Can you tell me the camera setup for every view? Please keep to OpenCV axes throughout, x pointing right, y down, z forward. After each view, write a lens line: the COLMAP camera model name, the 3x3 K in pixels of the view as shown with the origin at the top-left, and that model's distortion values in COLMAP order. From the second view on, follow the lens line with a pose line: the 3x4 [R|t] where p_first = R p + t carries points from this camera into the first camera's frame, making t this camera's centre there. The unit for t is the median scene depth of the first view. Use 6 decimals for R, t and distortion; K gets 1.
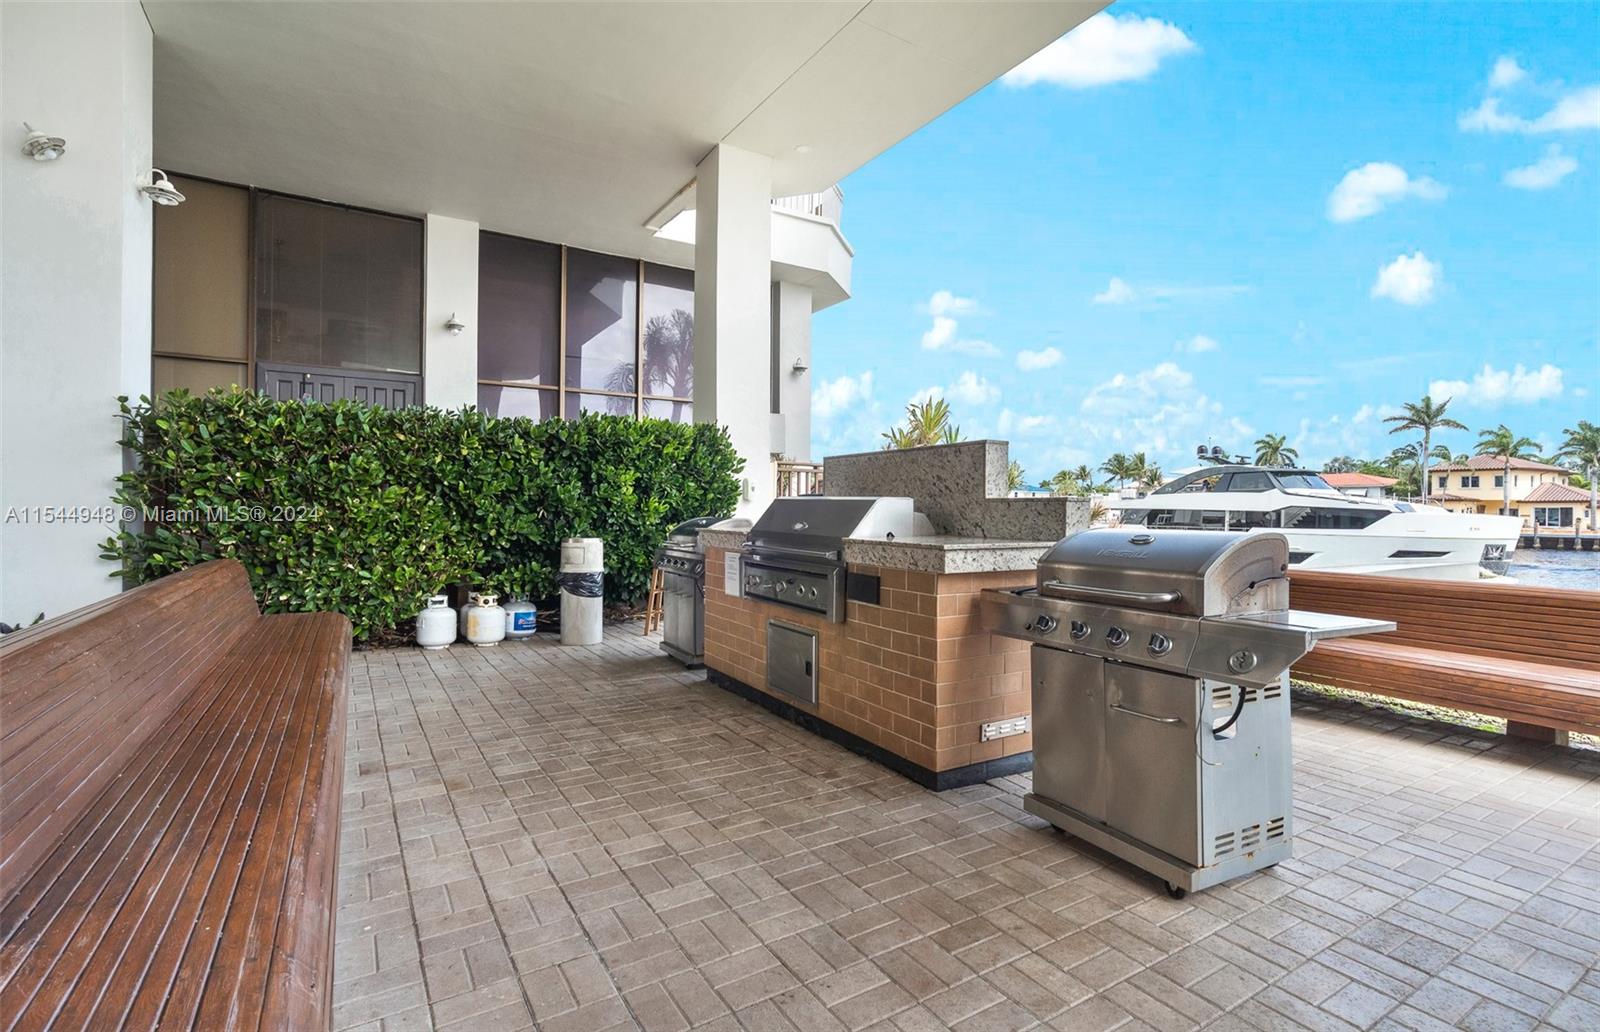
lens RADIAL K [[737.3, 0, 788.6], [0, 737.3, 513.0], [0, 0, 1]] dist [-0.001178, -0.000485]
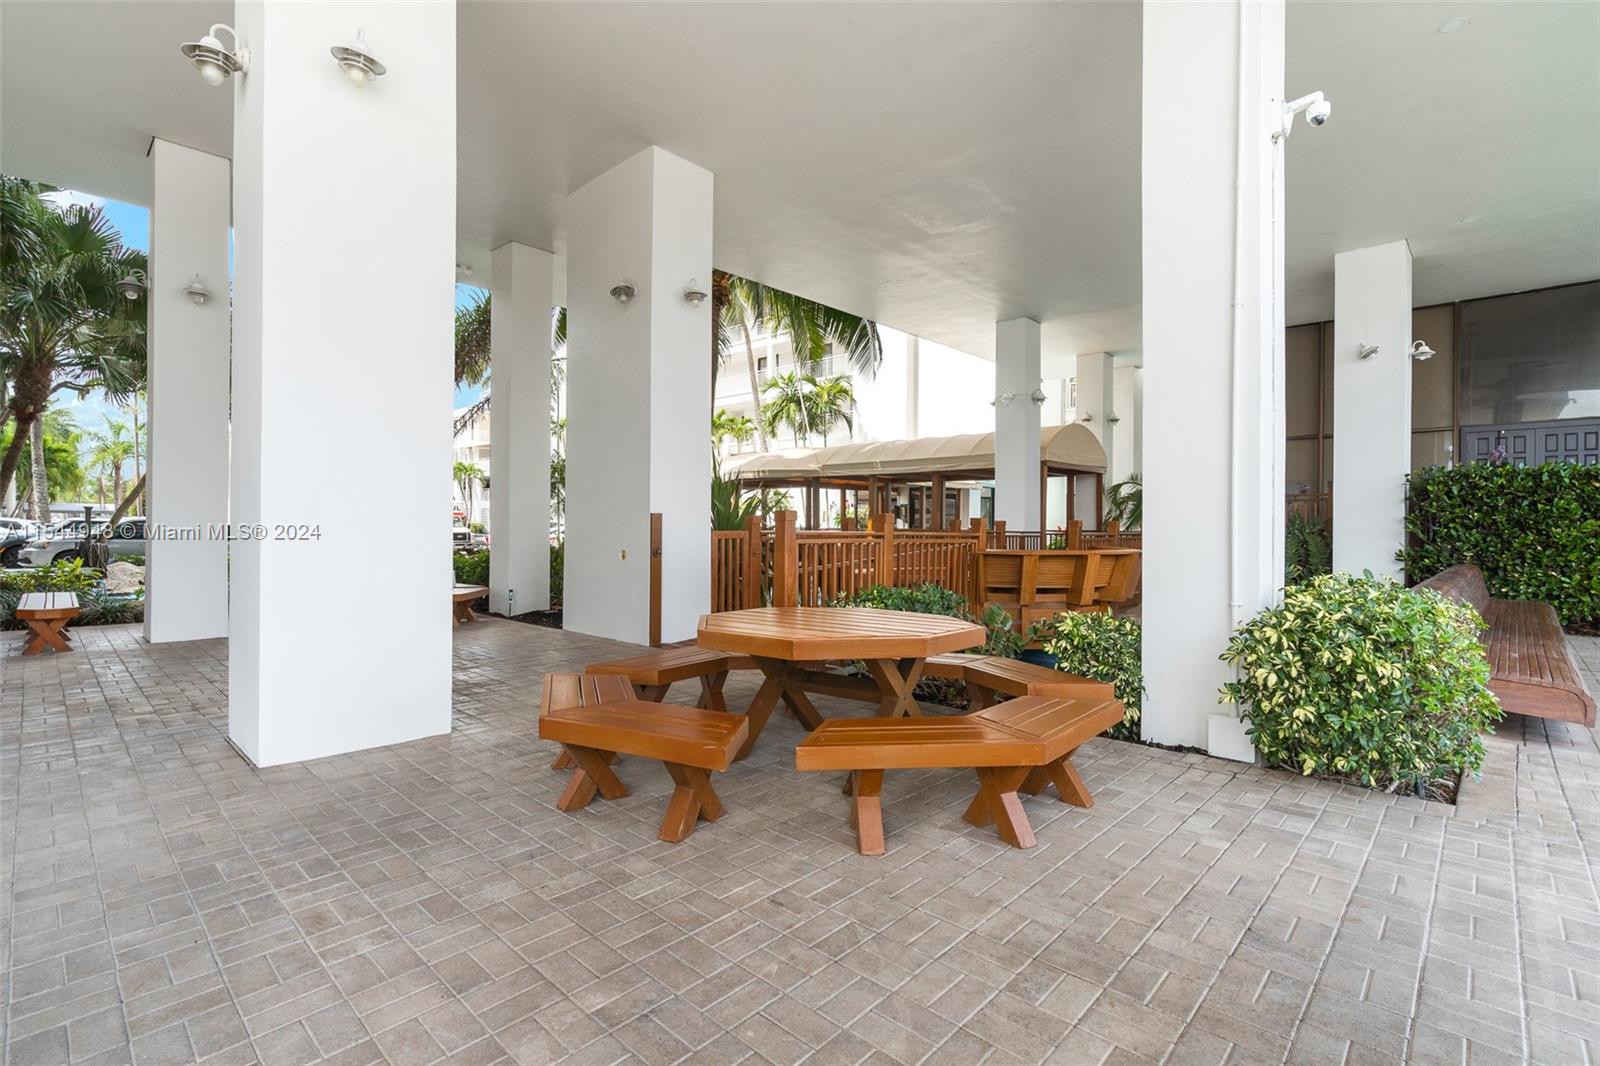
lens RADIAL K [[736.2, 0, 798.7], [0, 736.2, 520.9], [0, 0, 1]] dist [-0.013825, -0.000312]
pose [[0.265994, 0.000621, -0.963974, 0.426868], [-0.005532, 0.999984, -0.000882, -0.025869], [0.963959, 0.005567, 0.265993, -0.892041]]
